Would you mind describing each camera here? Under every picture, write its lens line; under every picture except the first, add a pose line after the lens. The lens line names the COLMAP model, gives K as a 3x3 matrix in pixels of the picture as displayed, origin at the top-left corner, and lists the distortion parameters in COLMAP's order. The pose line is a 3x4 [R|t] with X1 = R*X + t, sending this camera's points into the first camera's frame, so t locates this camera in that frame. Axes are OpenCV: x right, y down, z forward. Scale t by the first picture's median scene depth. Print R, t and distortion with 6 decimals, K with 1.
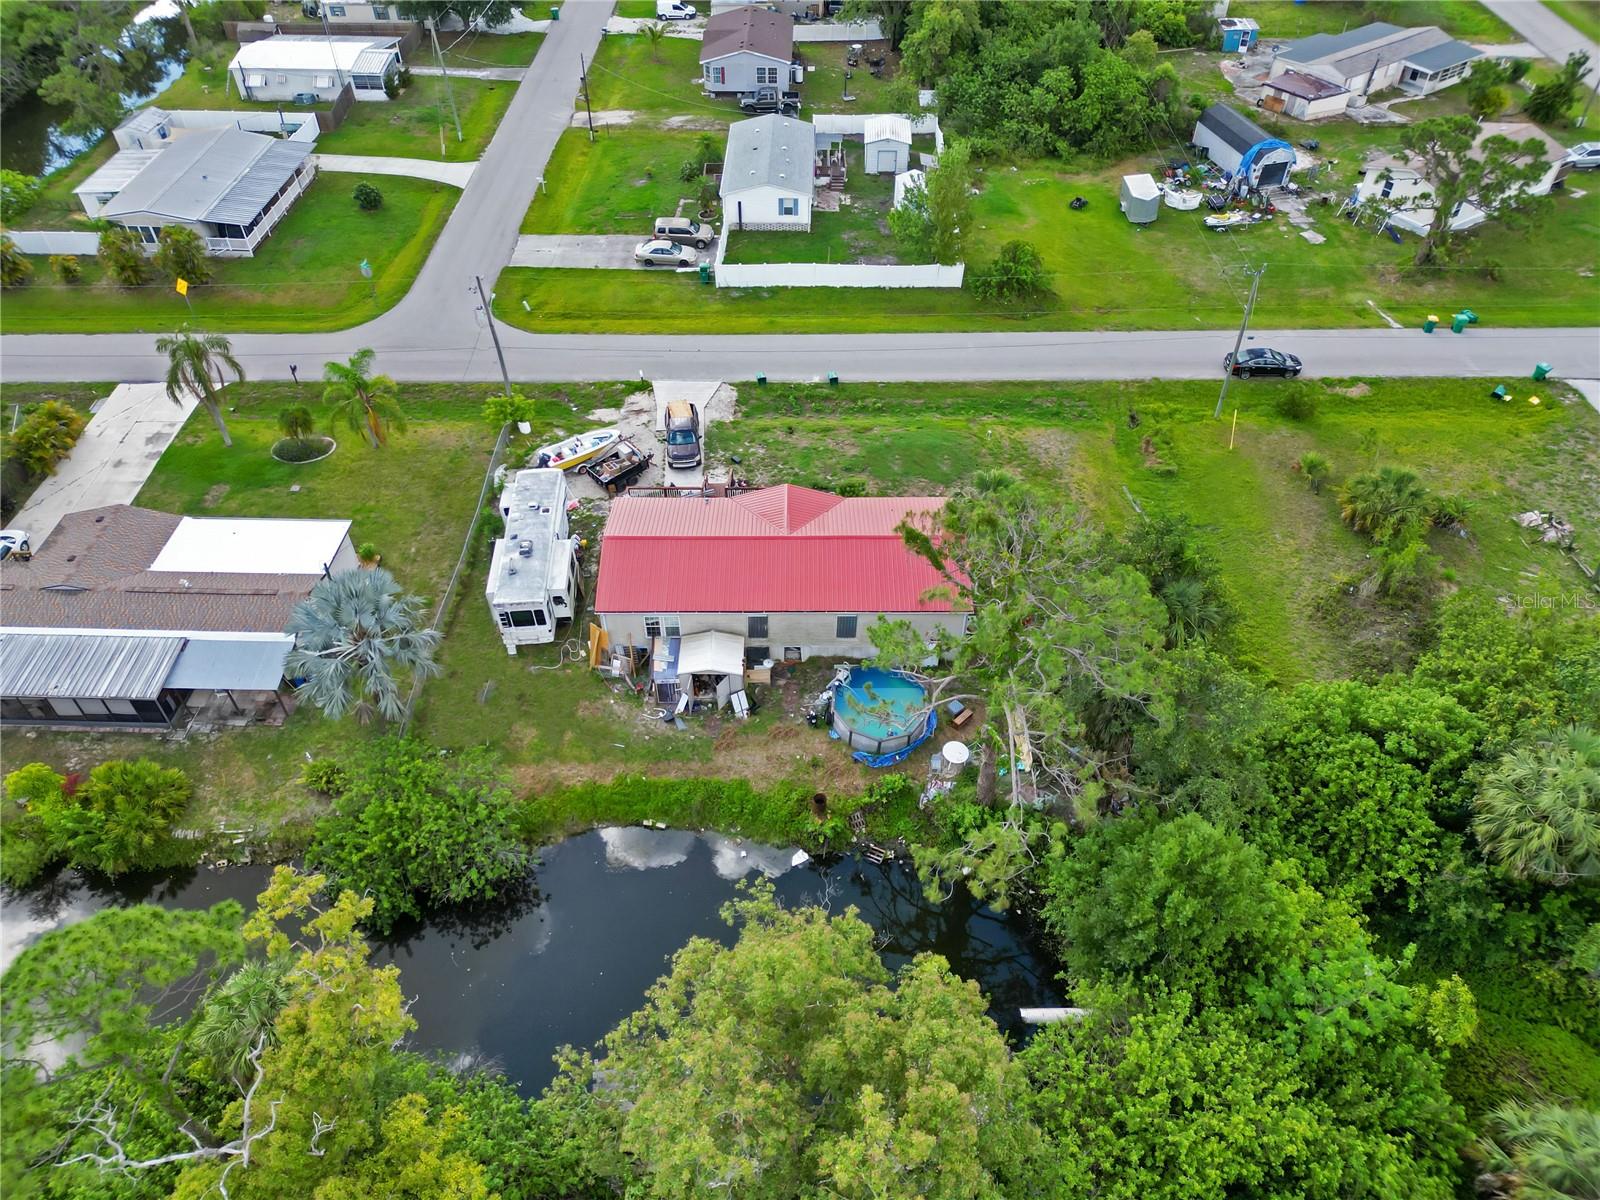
lens RADIAL K [[1116.2, 0, 795.6], [0, 1116.2, 597.8], [0, 0, 1]] dist [0.071172, -0.065745]
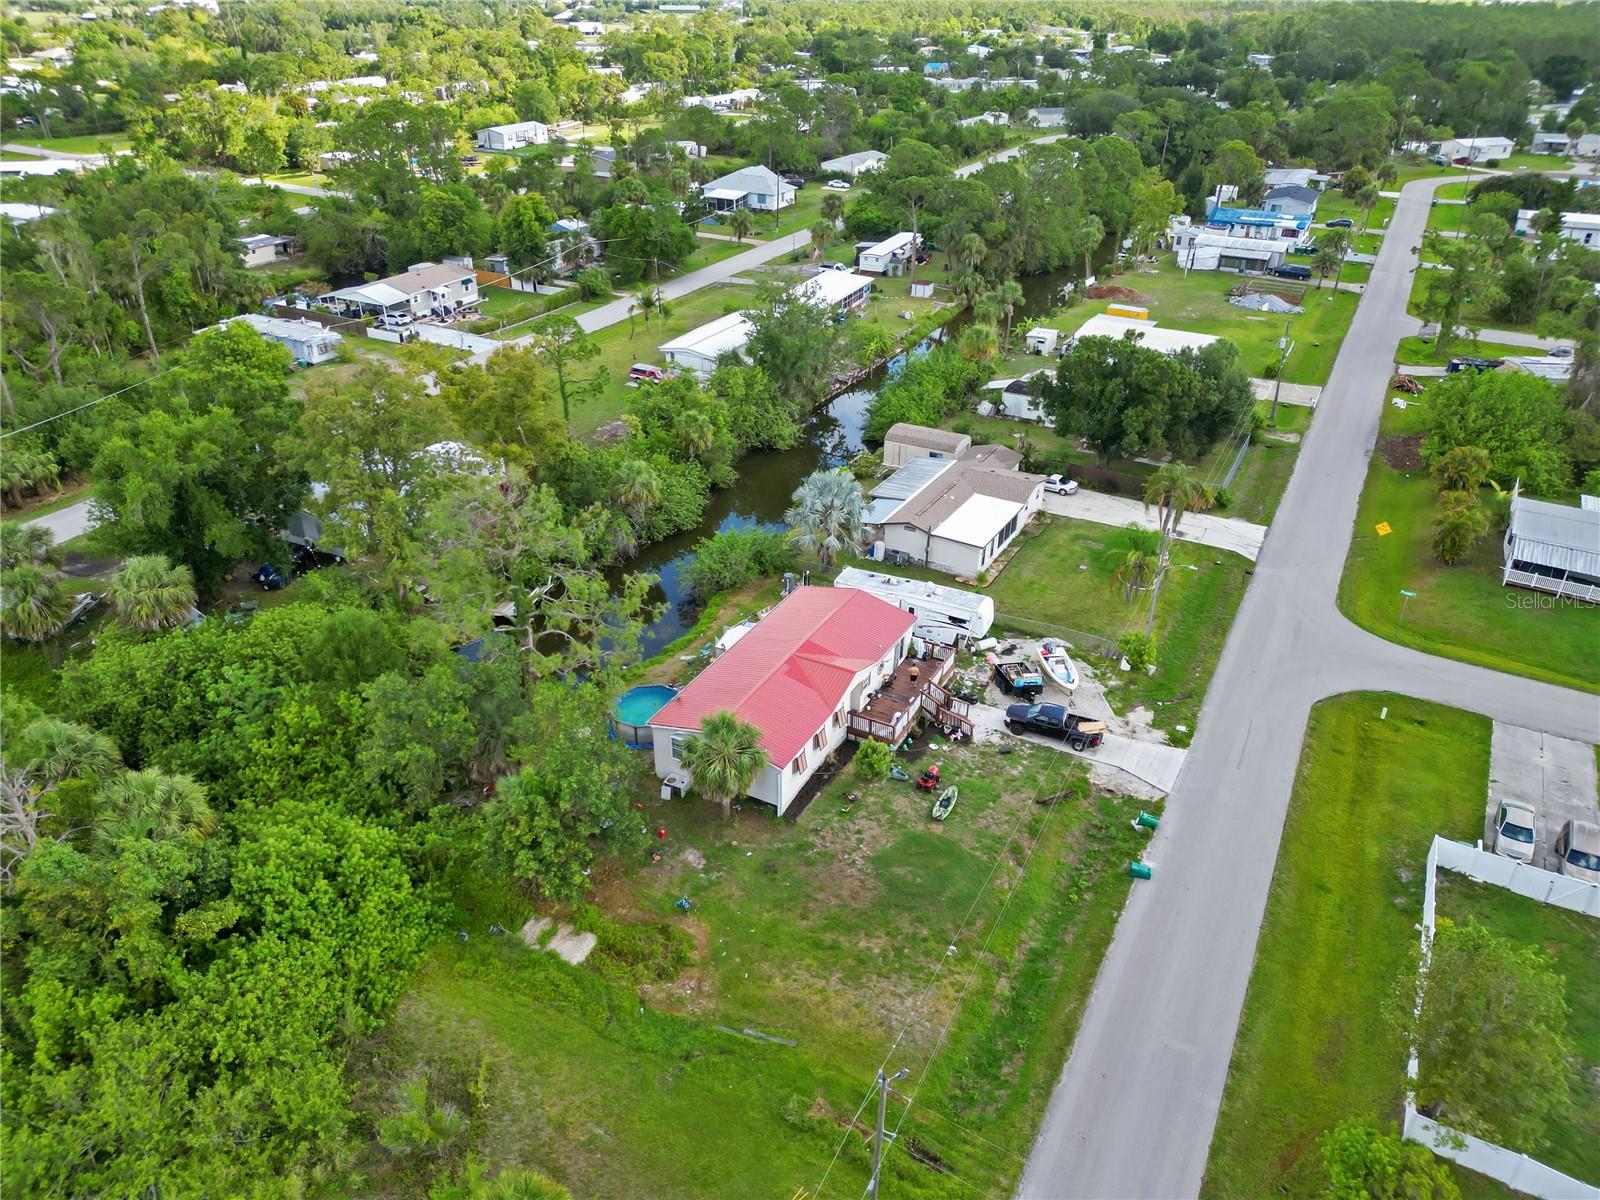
lens RADIAL K [[1117.7, 0, 797.6], [0, 1117.7, 591.0], [0, 0, 1]] dist [0.071808, -0.068599]
pose [[-0.470677, 0.427273, -0.771947, 0.660283], [-0.617698, 0.465161, 0.634094, -0.632862], [0.630010, 0.775283, 0.044985, 0.668249]]
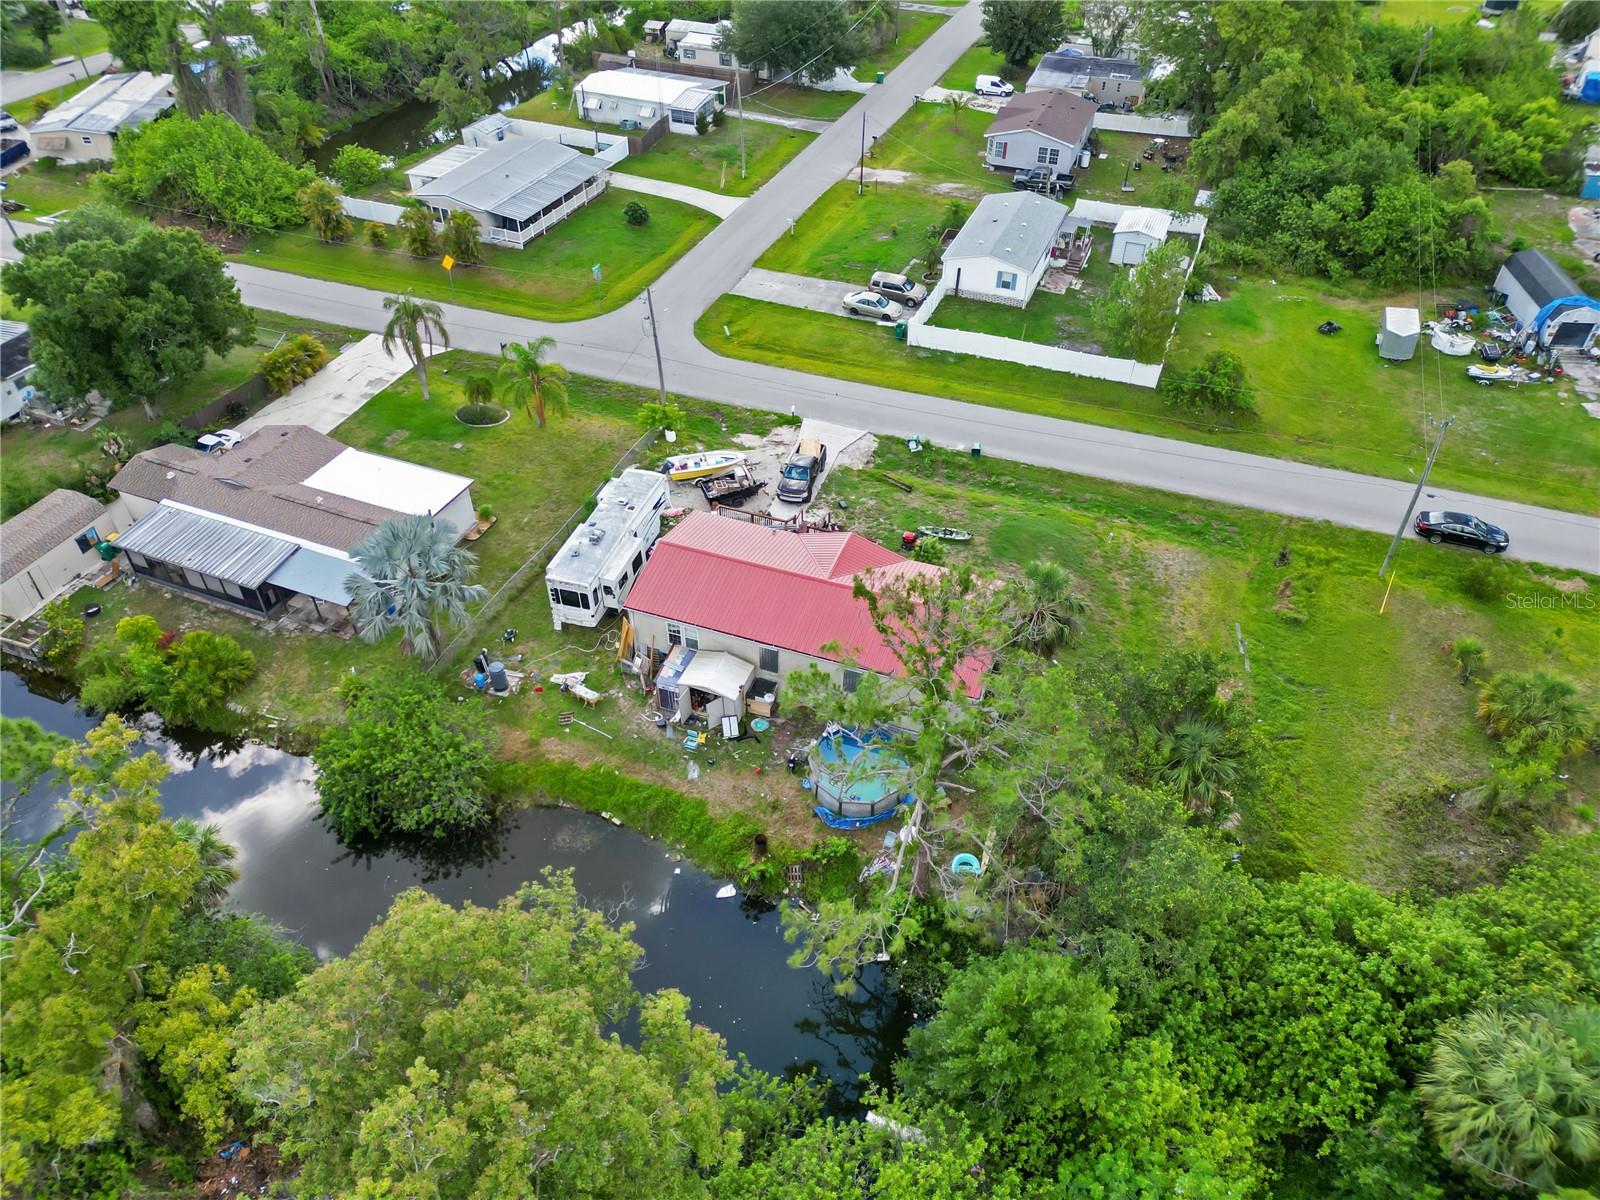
lens RADIAL K [[1116.2, 0, 795.6], [0, 1116.2, 597.8], [0, 0, 1]] dist [0.071172, -0.065745]
pose [[0.935970, 0.233496, -0.263513, 0.174212], [-0.248310, 0.968386, -0.023894, -0.007336], [0.249603, 0.087798, 0.964360, 0.023686]]
